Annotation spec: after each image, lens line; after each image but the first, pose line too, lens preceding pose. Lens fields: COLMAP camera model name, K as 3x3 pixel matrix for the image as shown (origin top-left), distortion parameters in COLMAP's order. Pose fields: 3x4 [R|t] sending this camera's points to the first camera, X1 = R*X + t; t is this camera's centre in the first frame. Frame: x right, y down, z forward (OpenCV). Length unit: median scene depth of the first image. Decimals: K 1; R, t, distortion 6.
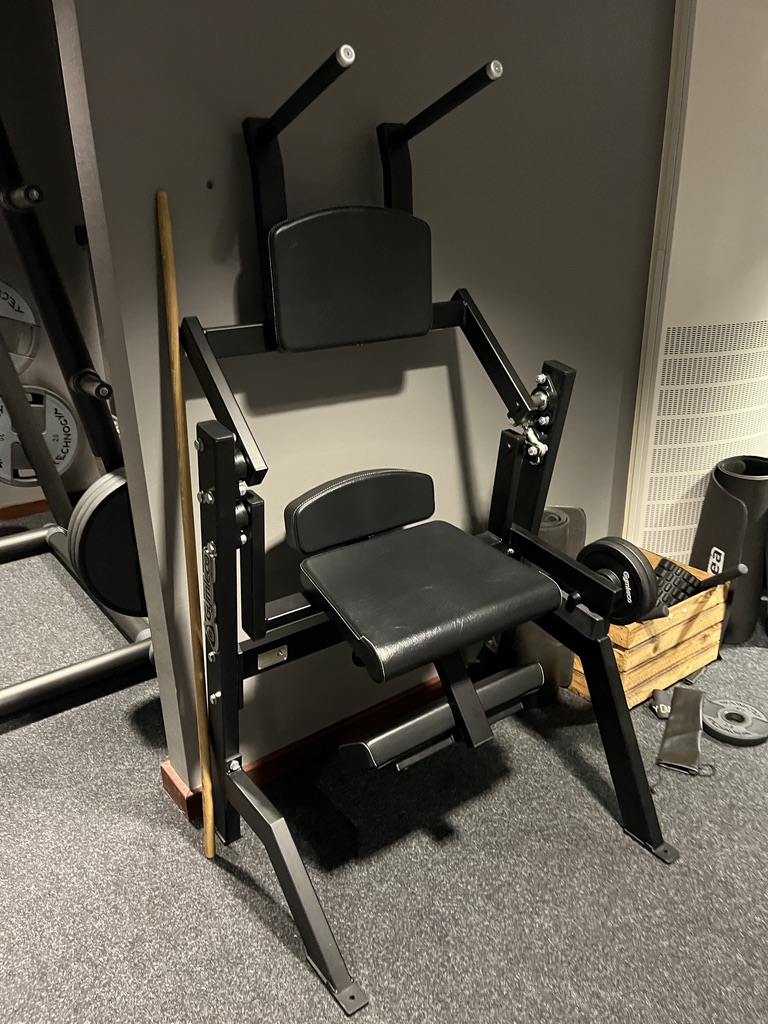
lens RADIAL K [[784.2, 0, 384.2], [0, 784.2, 515.6], [0, 0, 1]] dist [0.062113, -0.097231]
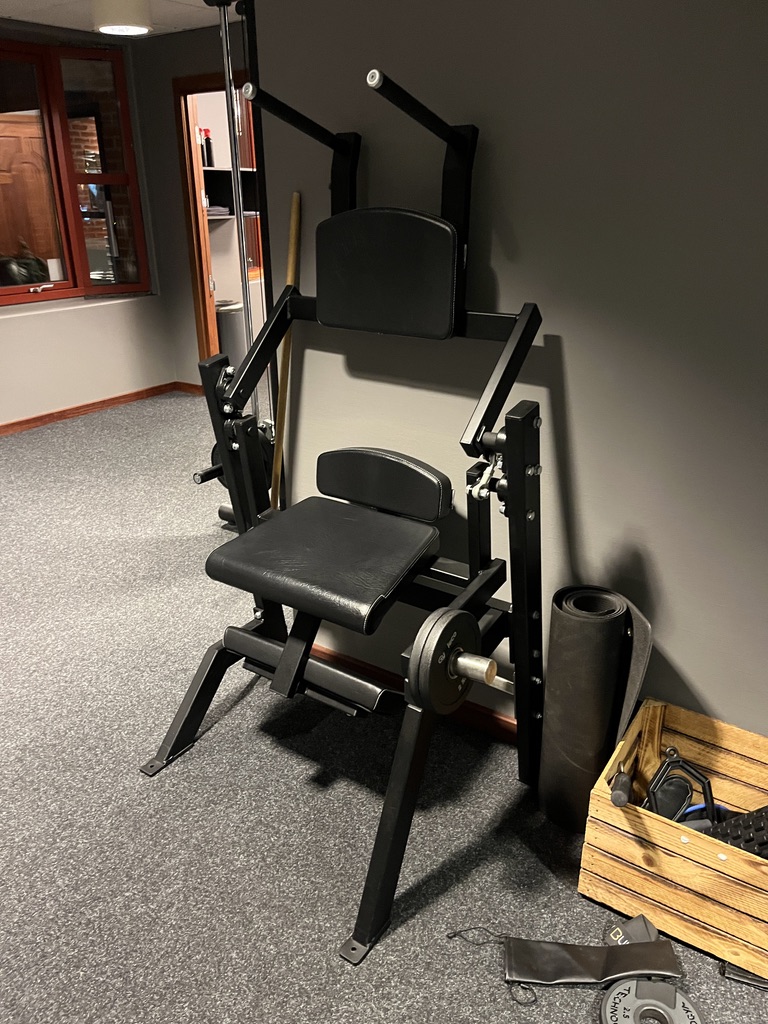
lens RADIAL K [[784.2, 0, 384.2], [0, 784.2, 515.6], [0, 0, 1]] dist [0.062113, -0.097231]
pose [[0.323431, 0.350404, -0.878982, 1.004743], [-0.366815, 0.902703, 0.224886, -0.221531], [0.872261, 0.249689, 0.420496, 0.567675]]
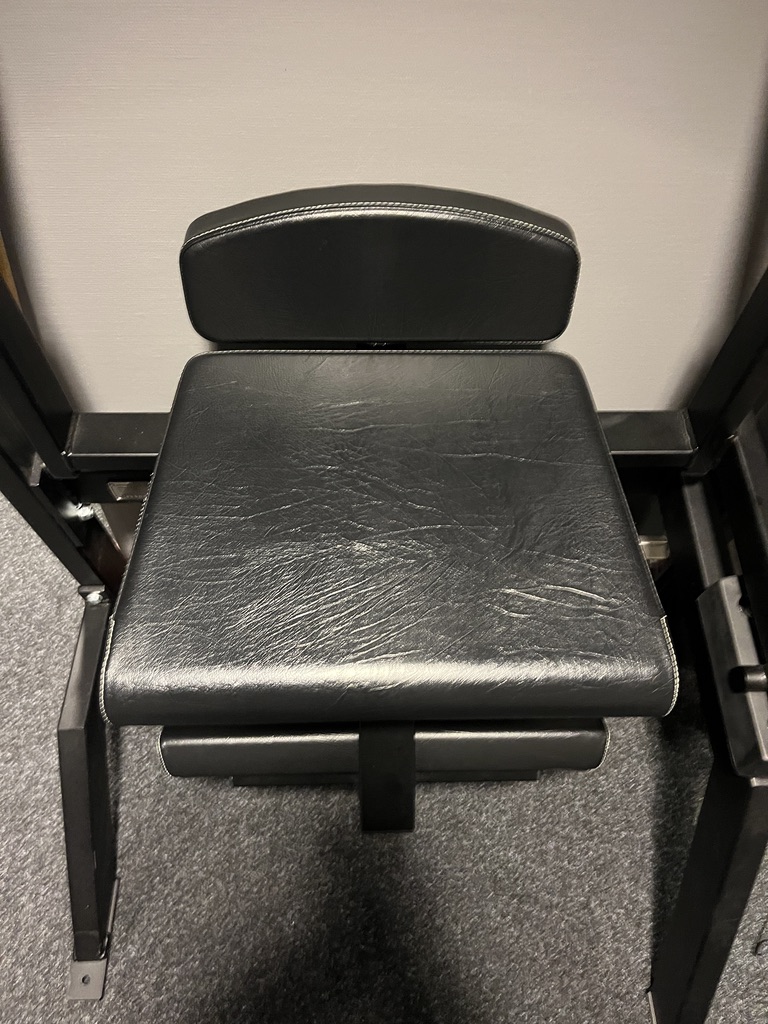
lens RADIAL K [[784.2, 0, 384.2], [0, 784.2, 515.6], [0, 0, 1]] dist [0.062113, -0.097231]
pose [[0.825413, 0.462724, -0.323388, 0.185652], [-0.233695, 0.801529, 0.550397, -0.151674], [0.513887, -0.378731, 0.769729, 0.643533]]
